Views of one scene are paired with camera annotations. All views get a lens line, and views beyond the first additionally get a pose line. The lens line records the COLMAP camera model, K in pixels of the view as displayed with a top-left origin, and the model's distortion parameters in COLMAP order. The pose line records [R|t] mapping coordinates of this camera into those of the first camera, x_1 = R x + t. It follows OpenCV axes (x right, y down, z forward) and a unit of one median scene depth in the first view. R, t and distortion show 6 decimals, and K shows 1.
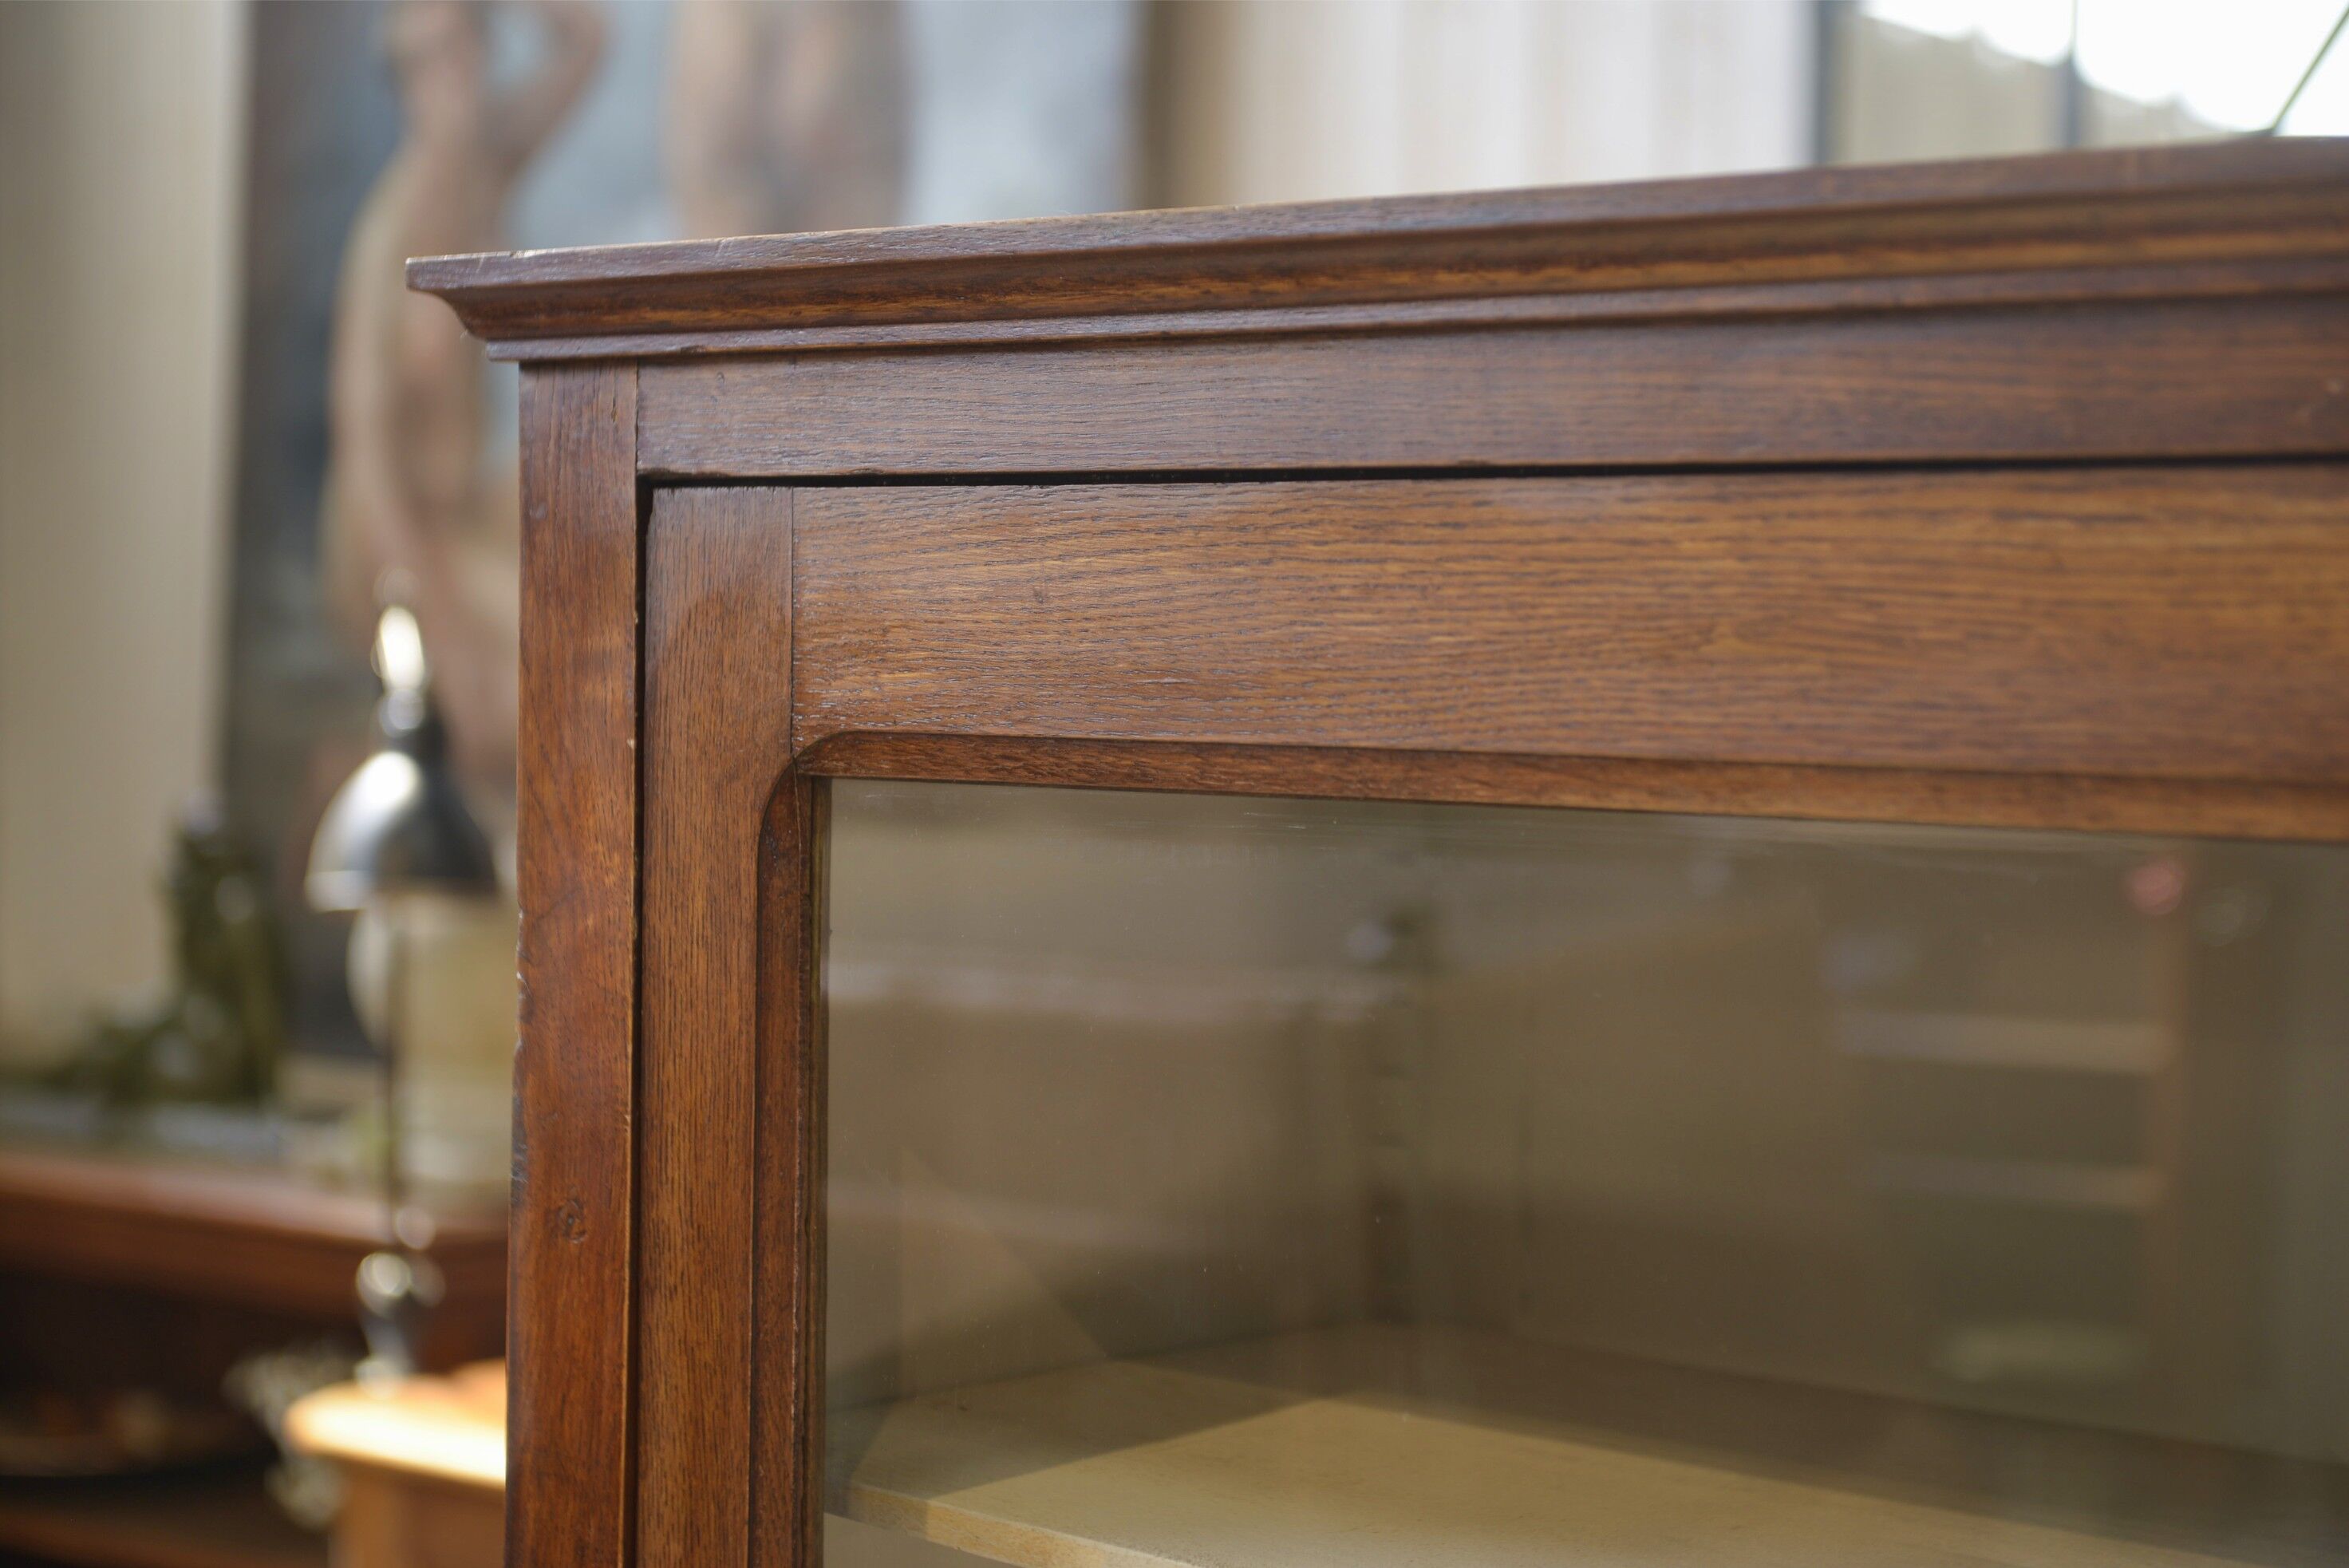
lens RADIAL K [[4470.9, 0, 1174.5], [0, 4470.9, 784.0], [0, 0, 1]] dist [0.153508, -0.610977]
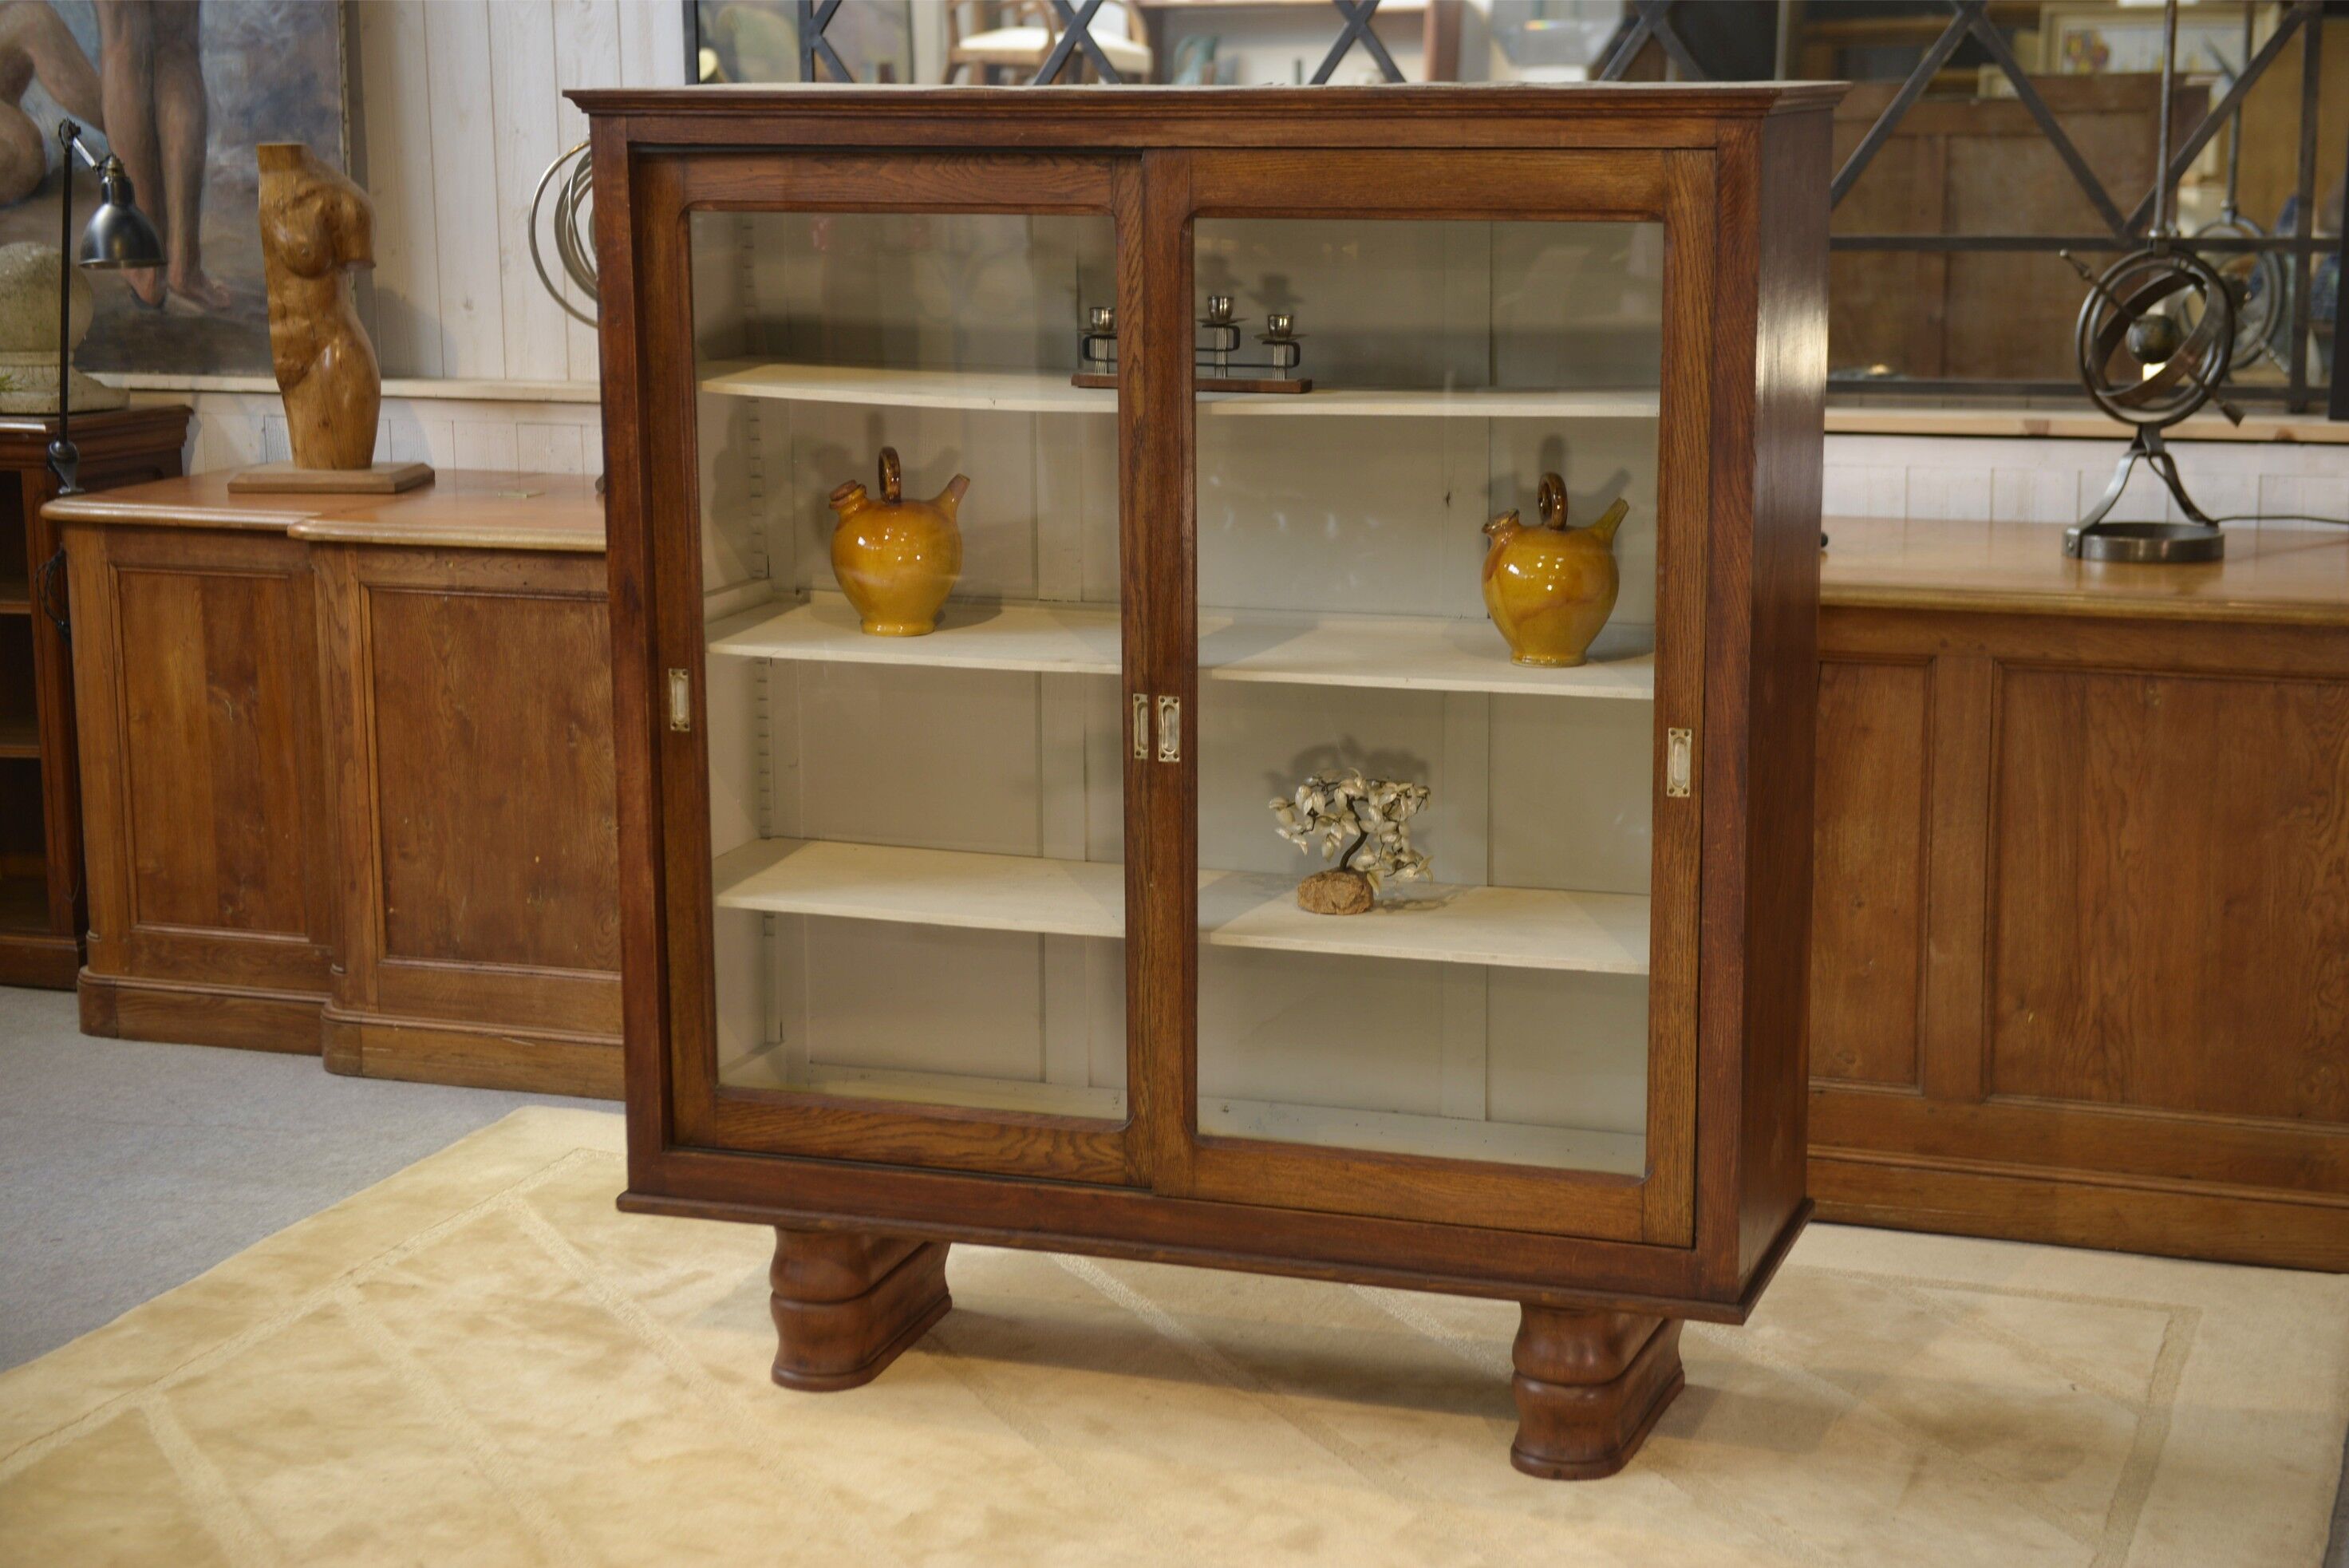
lens RADIAL K [[3921.1, 0, 1174.5], [0, 3921.1, 784.0], [0, 0, 1]] dist [0.147779, -0.150482]
pose [[0.935367, -0.088722, 0.342369, -0.986976], [0.033626, 0.985949, 0.163630, -0.064405], [-0.352075, -0.141542, 0.925207, -2.791374]]
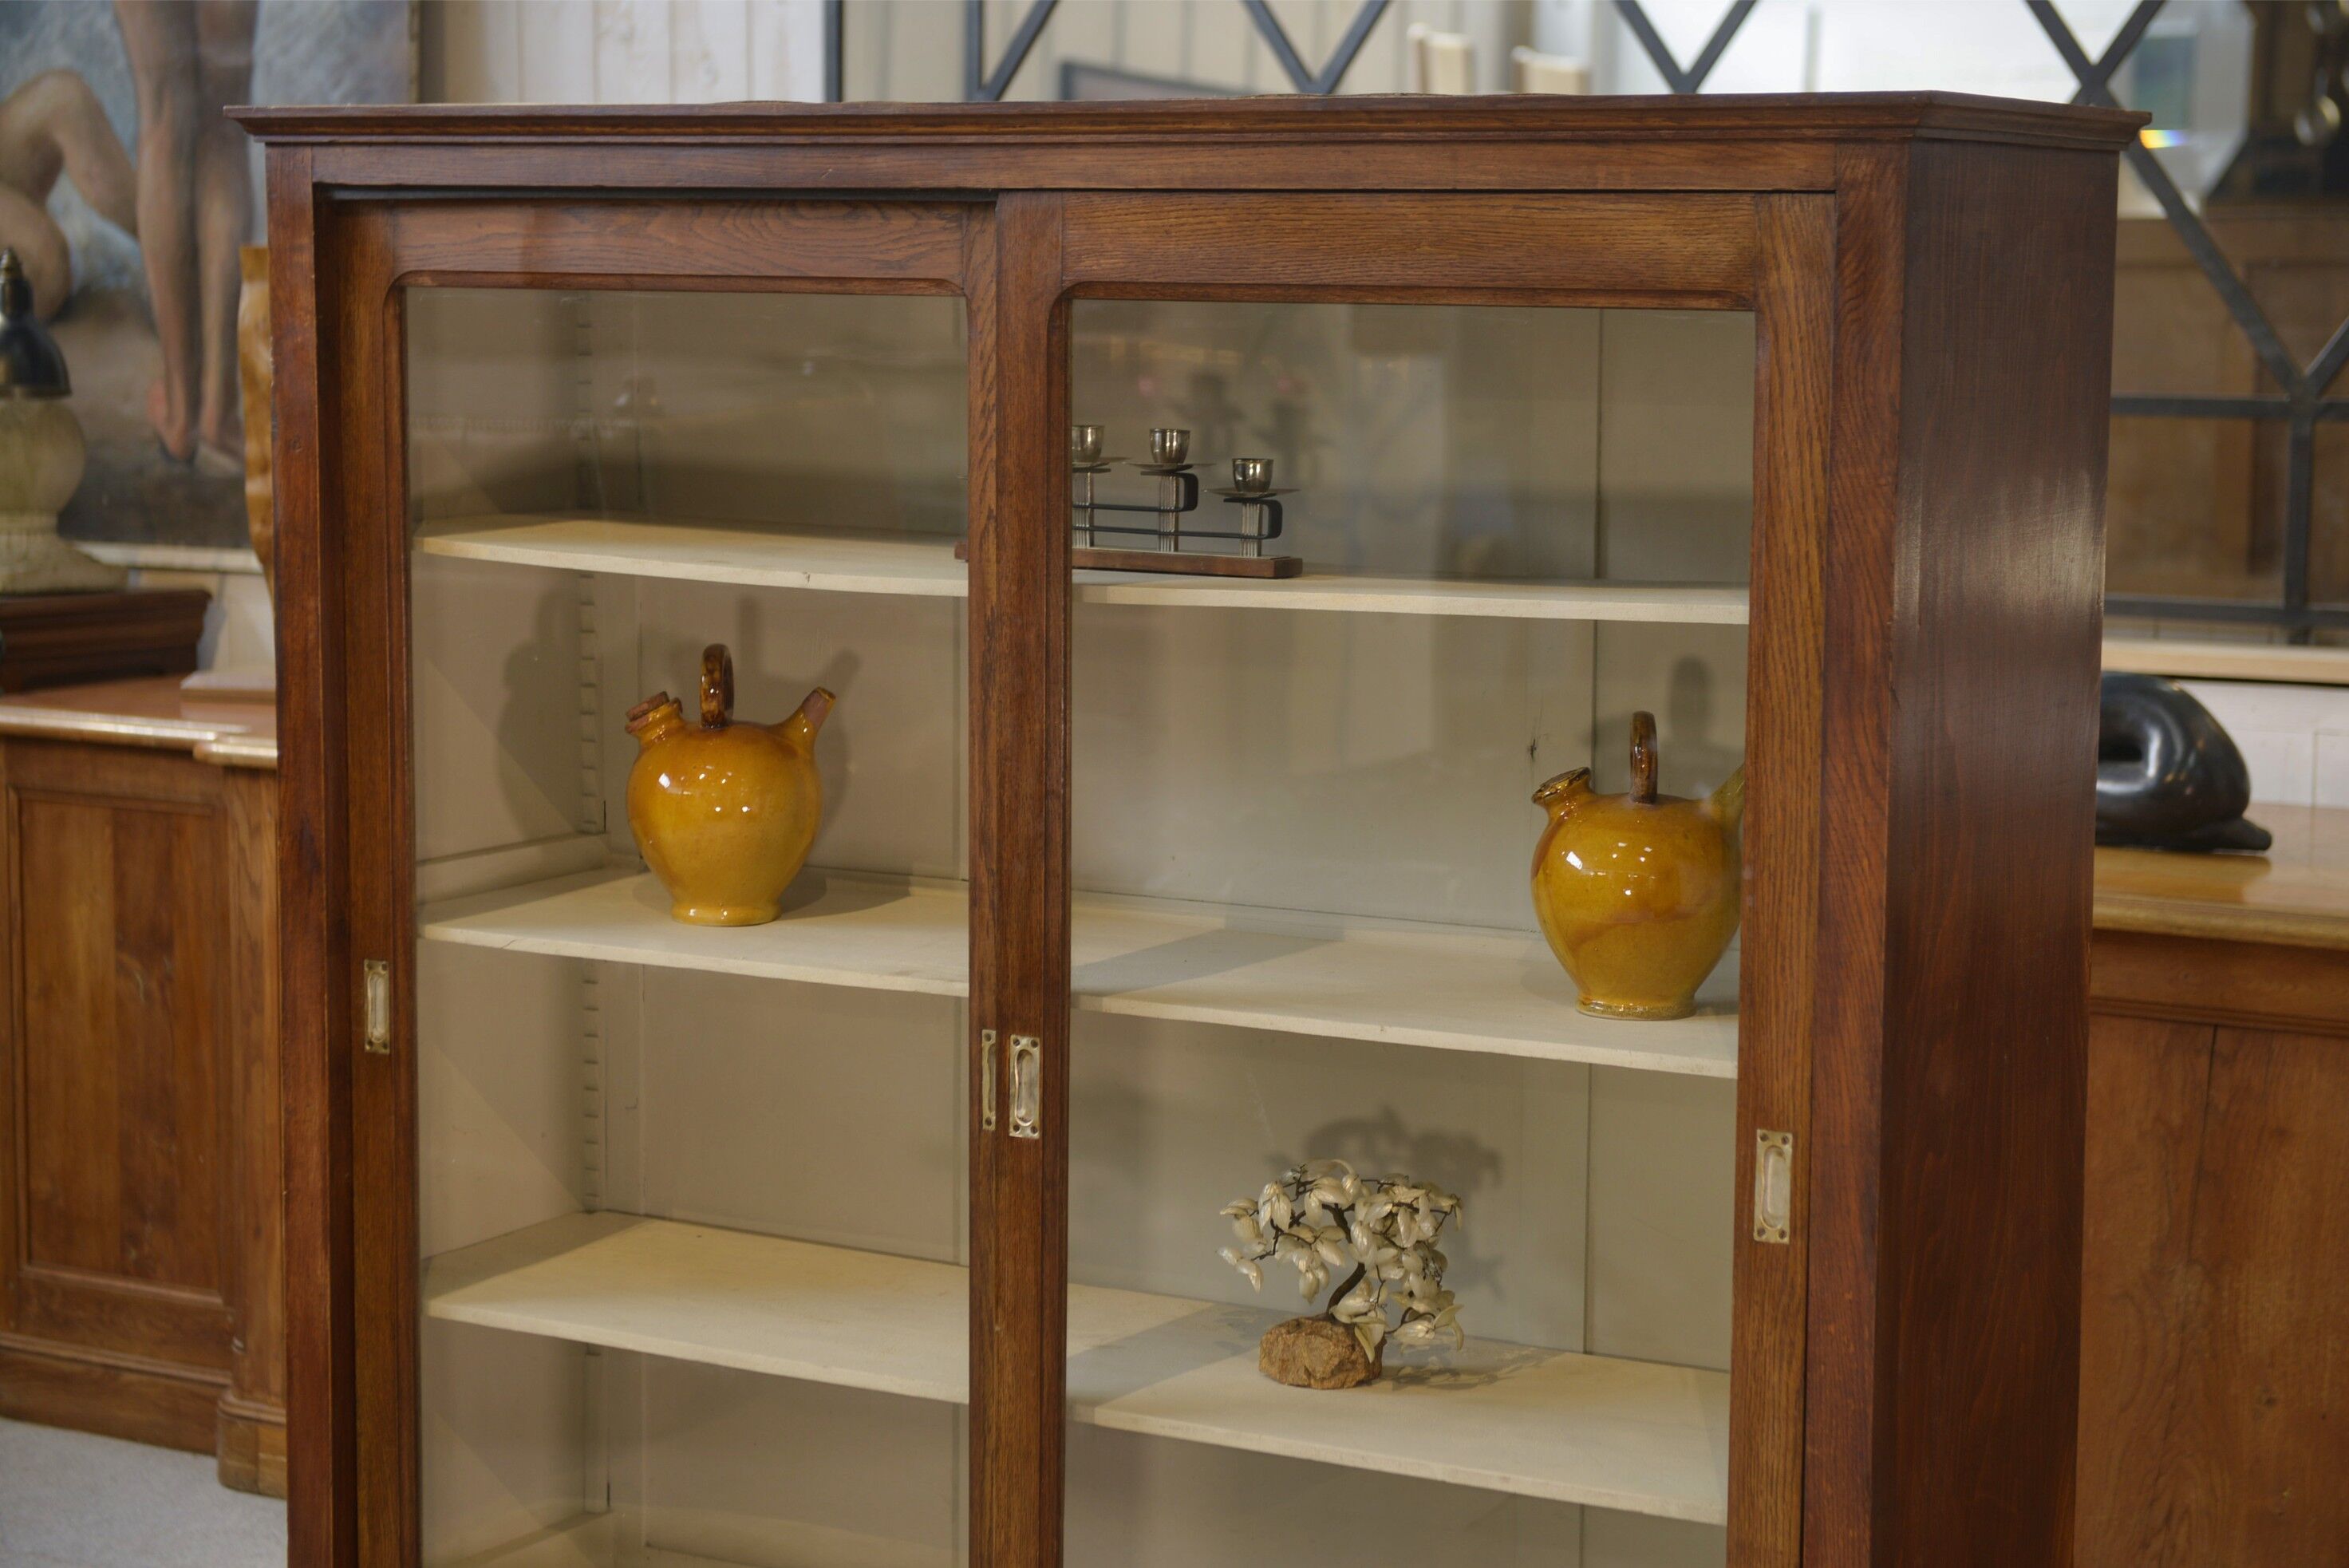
lens RADIAL K [[4470.9, 0, 1174.5], [0, 4470.9, 784.0], [0, 0, 1]] dist [0.153508, -0.610977]
pose [[0.984690, -0.029844, 0.171743, -0.083092], [0.014037, 0.995611, 0.092526, 0.057235], [-0.173750, -0.088698, 0.980787, -2.017610]]
